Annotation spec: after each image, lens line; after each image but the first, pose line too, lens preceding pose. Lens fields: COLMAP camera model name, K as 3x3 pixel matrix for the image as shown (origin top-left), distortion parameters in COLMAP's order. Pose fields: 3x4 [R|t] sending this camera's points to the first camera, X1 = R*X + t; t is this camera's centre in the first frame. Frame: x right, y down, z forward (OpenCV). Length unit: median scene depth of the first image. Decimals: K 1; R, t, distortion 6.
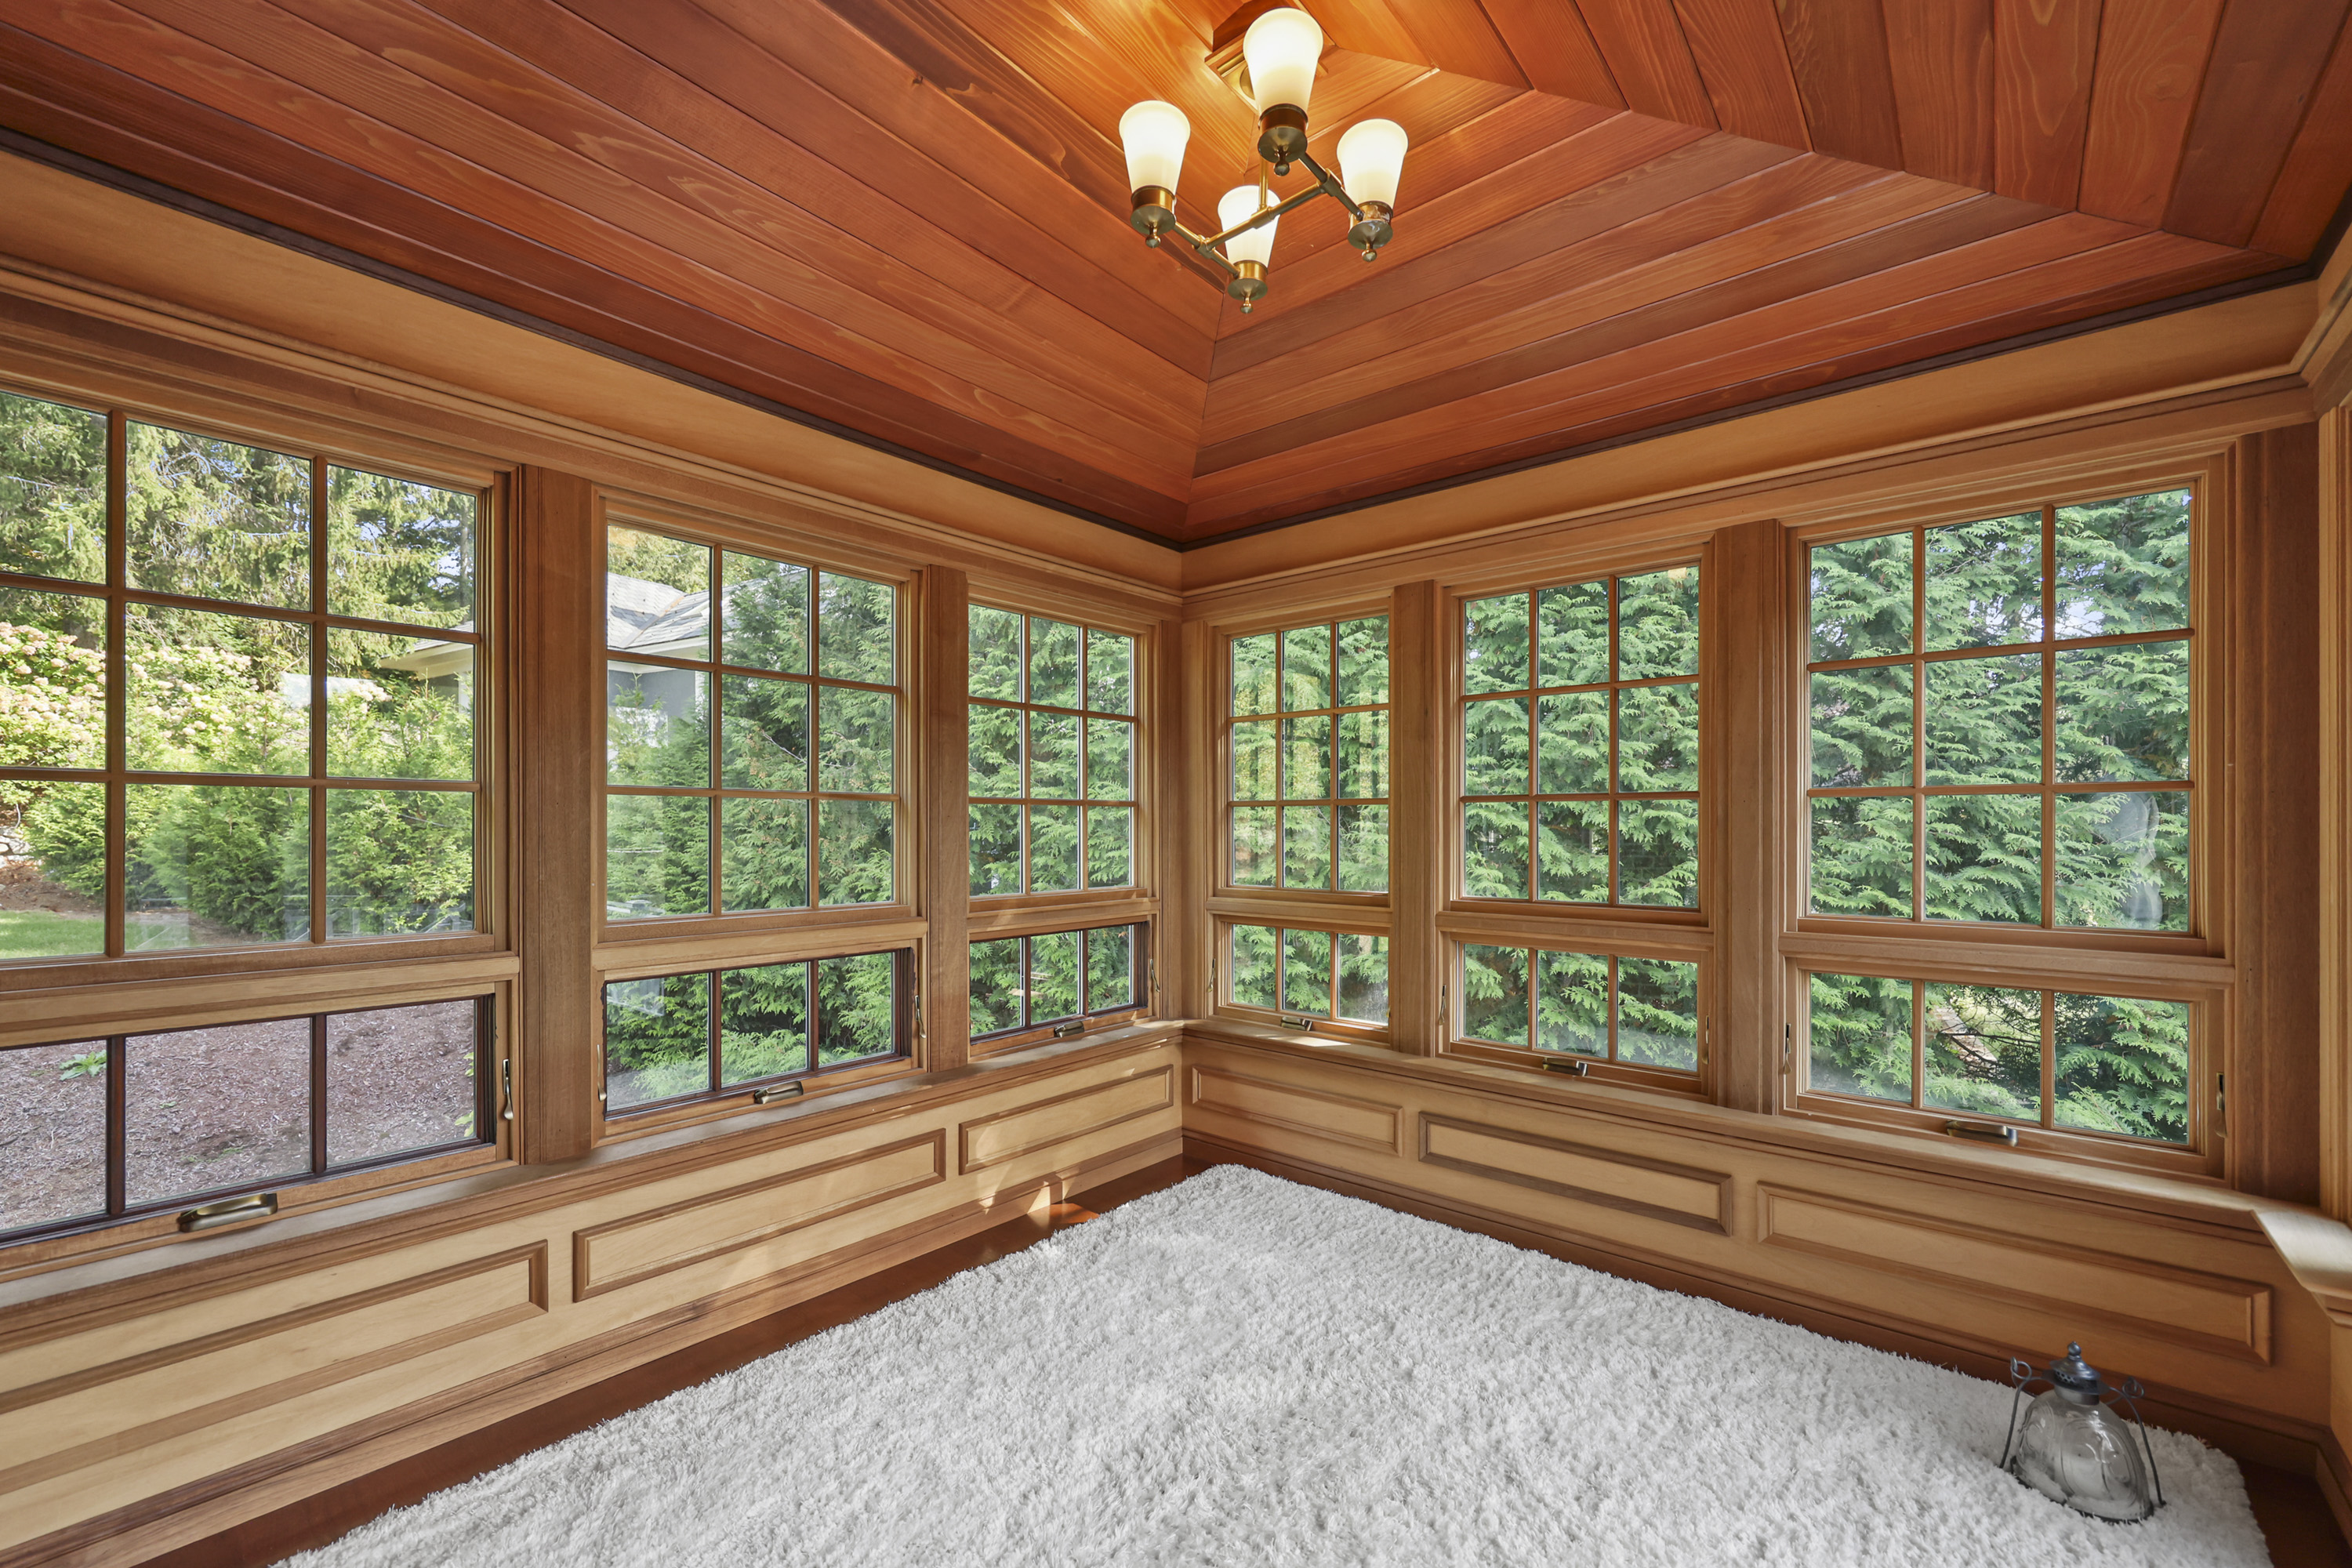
lens RADIAL K [[958.7, 0, 1206.8], [0, 958.7, 823.5], [0, 0, 1]] dist [0.001385, -0.000122]
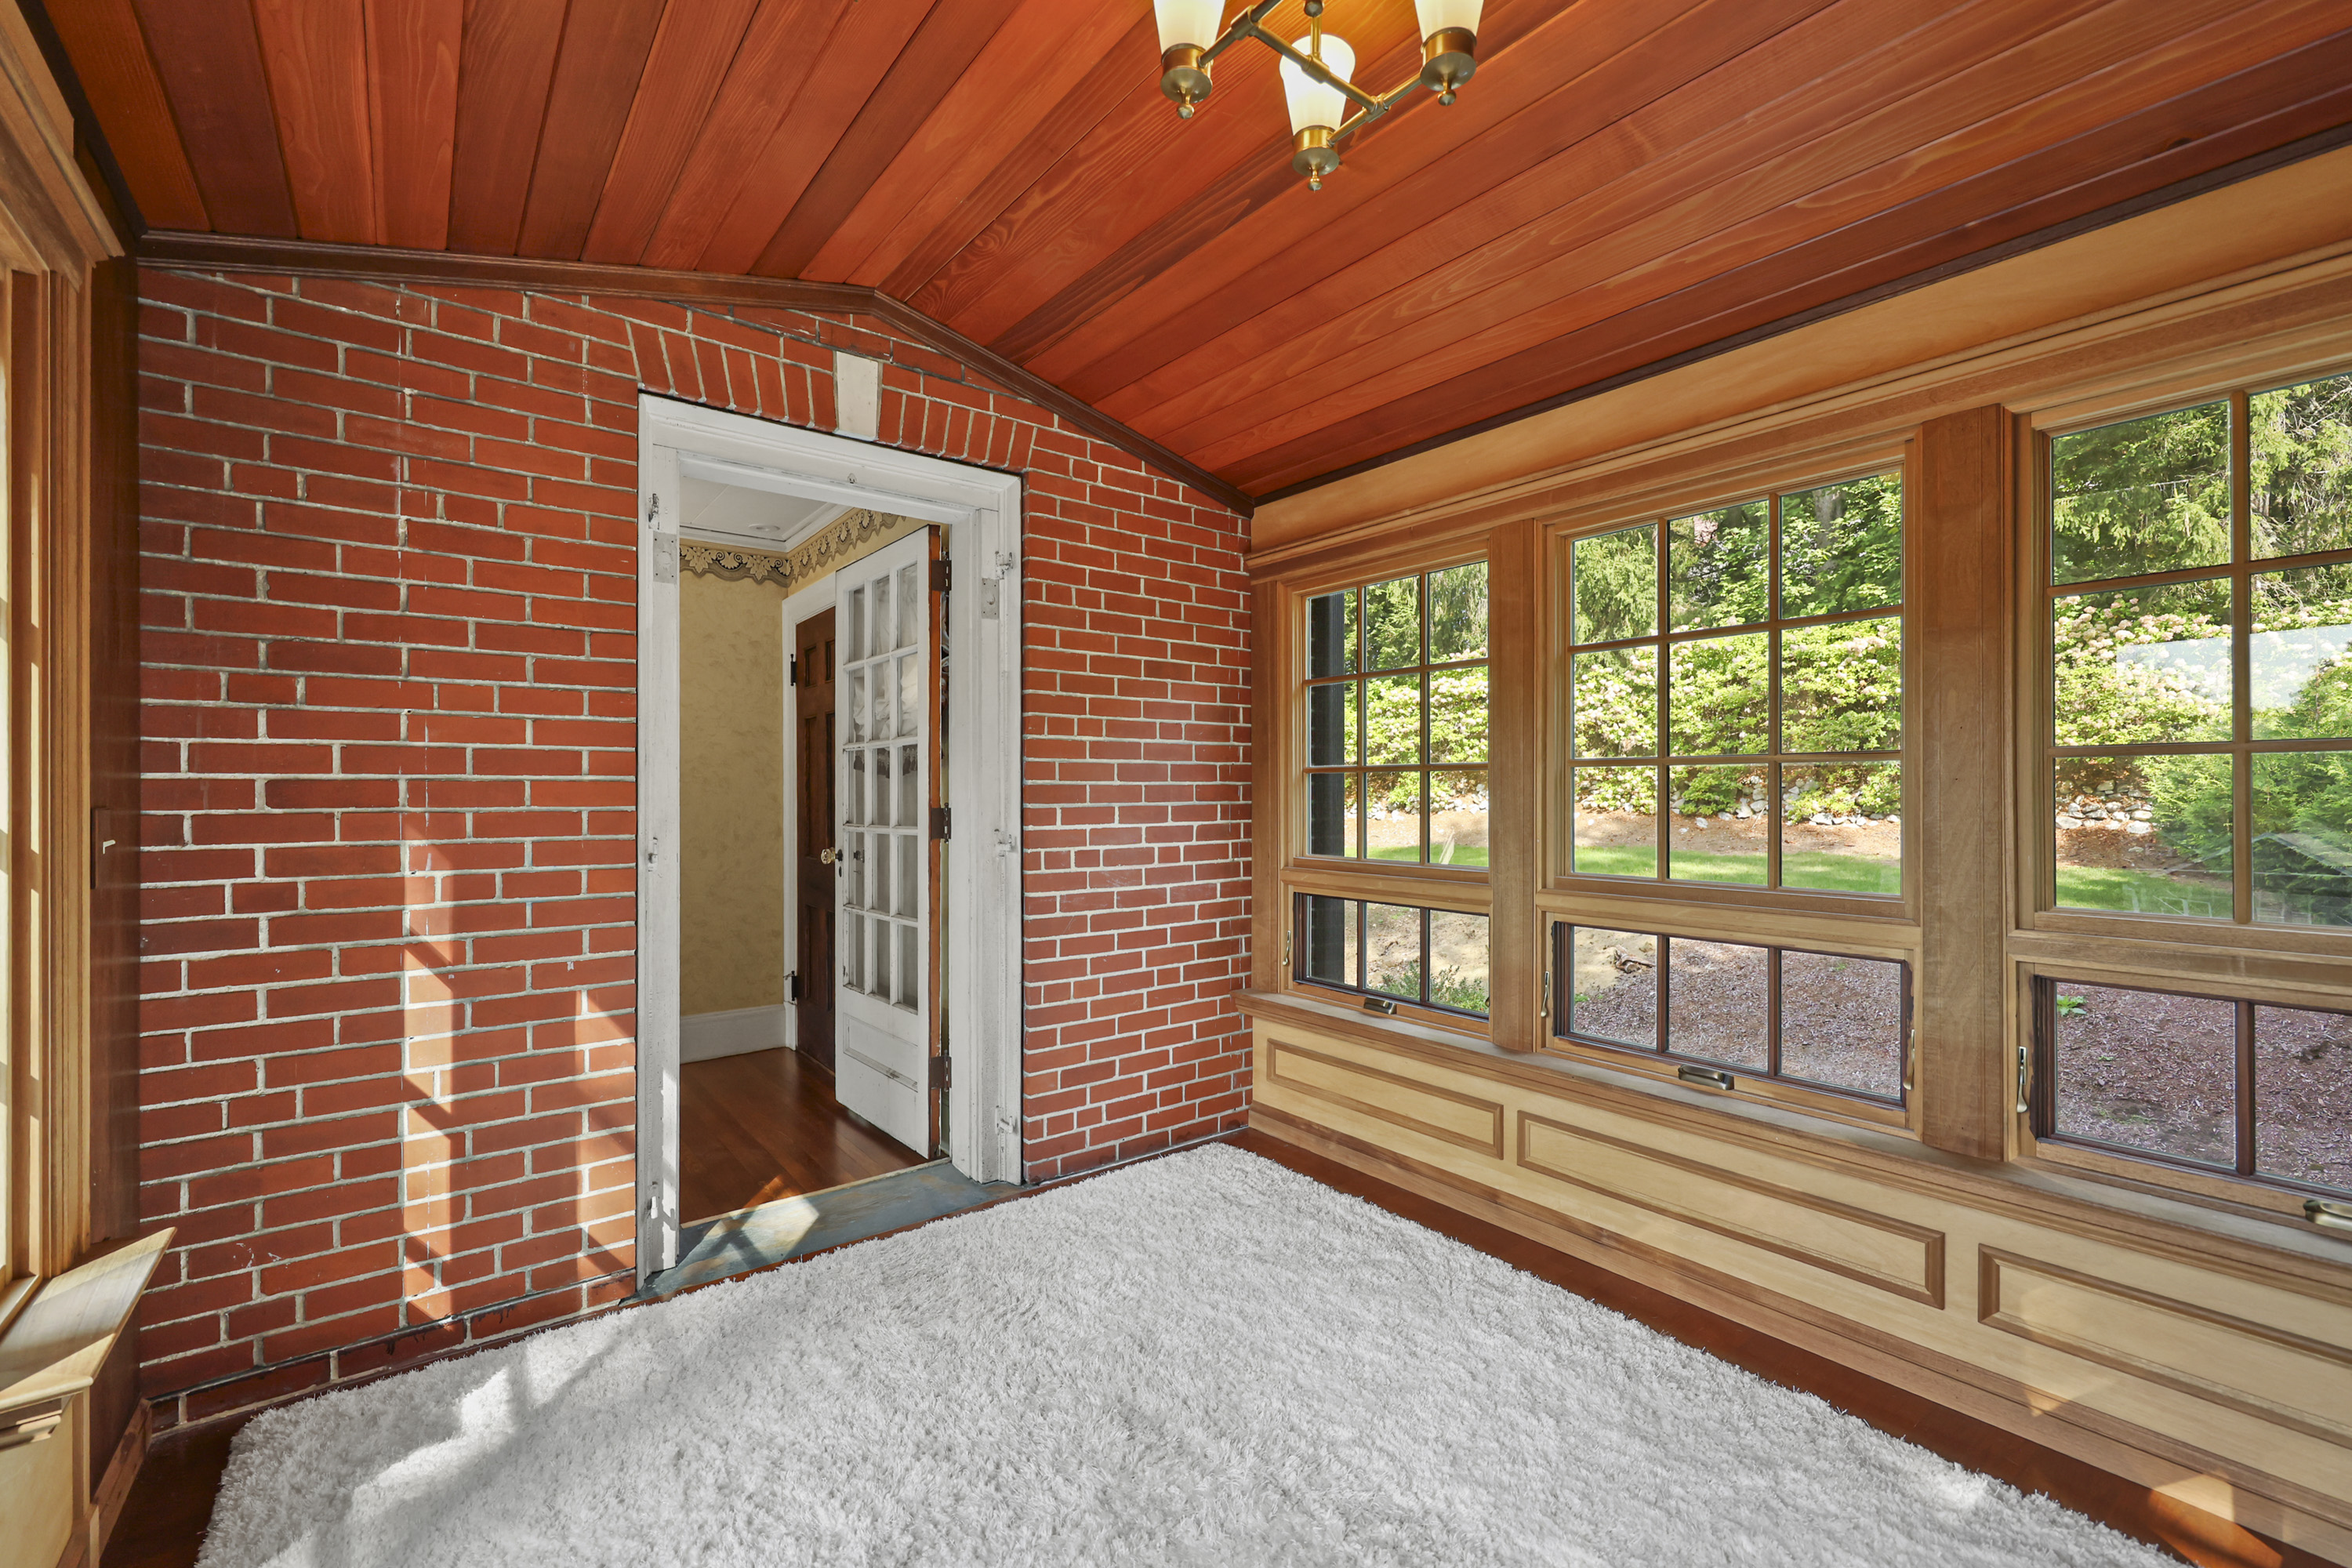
lens RADIAL K [[958.7, 0, 1177.5], [0, 958.7, 791.8], [0, 0, 1]] dist [0.001385, -0.000122]
pose [[-0.209216, -0.003125, -0.977864, 0.390304], [0.001426, 0.999993, -0.003501, 0.003487], [0.977868, -0.002127, -0.209210, 0.465720]]
